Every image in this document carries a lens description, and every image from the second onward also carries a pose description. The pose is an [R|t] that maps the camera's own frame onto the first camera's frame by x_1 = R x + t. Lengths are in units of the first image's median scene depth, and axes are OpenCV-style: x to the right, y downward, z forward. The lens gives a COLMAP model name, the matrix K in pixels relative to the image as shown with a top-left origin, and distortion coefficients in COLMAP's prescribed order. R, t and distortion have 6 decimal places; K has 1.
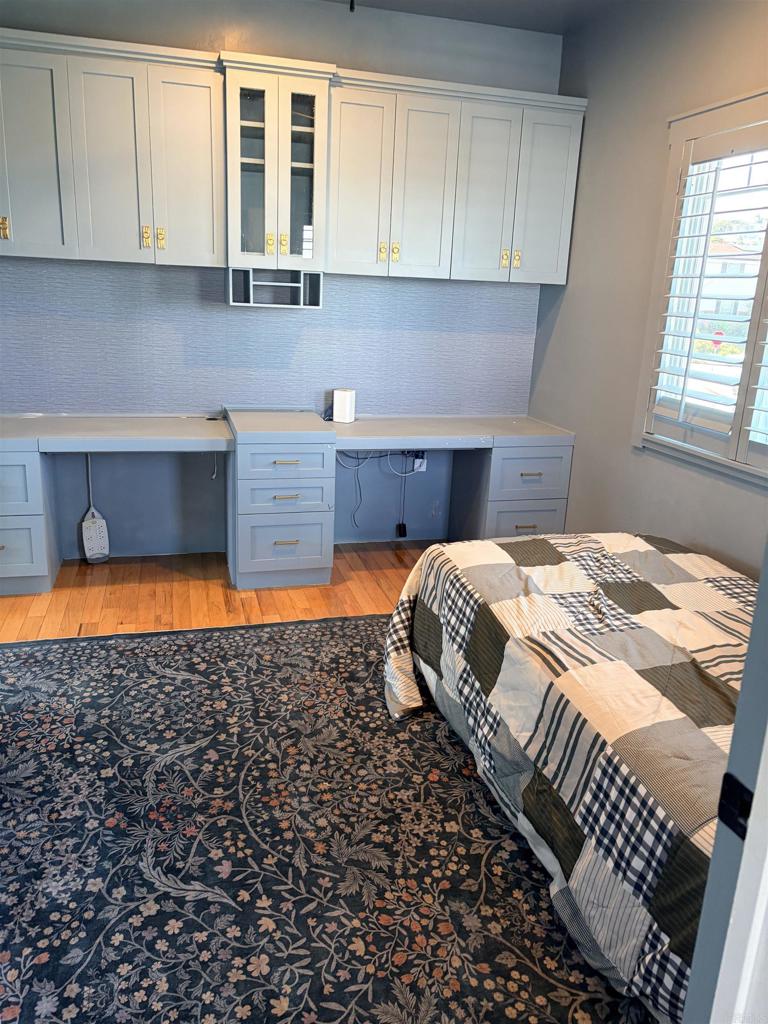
lens RADIAL K [[768.7, 0, 383.7], [0, 768.7, 509.3], [0, 0, 1]] dist [0.047523, -0.046291]
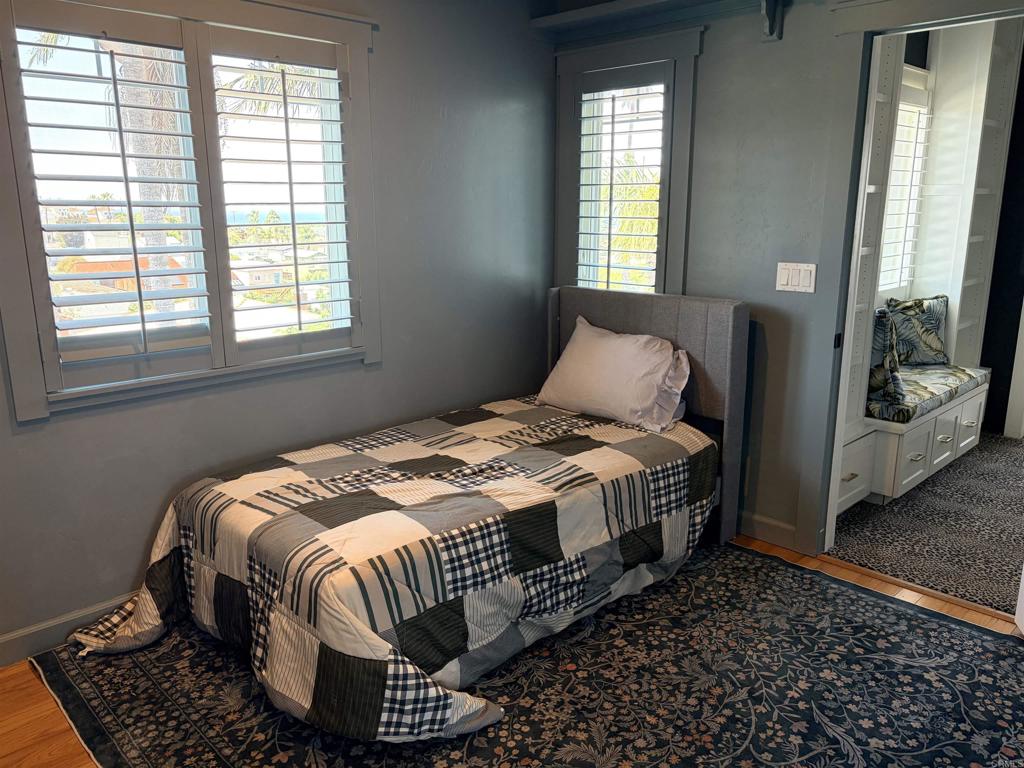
lens RADIAL K [[768.7, 0, 511.8], [0, 768.7, 384.4], [0, 0, 1]] dist [0.047523, -0.046291]
pose [[-0.482420, -0.241645, 0.841949, -0.796891], [0.221717, 0.896208, 0.384256, -0.486298], [-0.847415, 0.372047, -0.378772, 1.524936]]
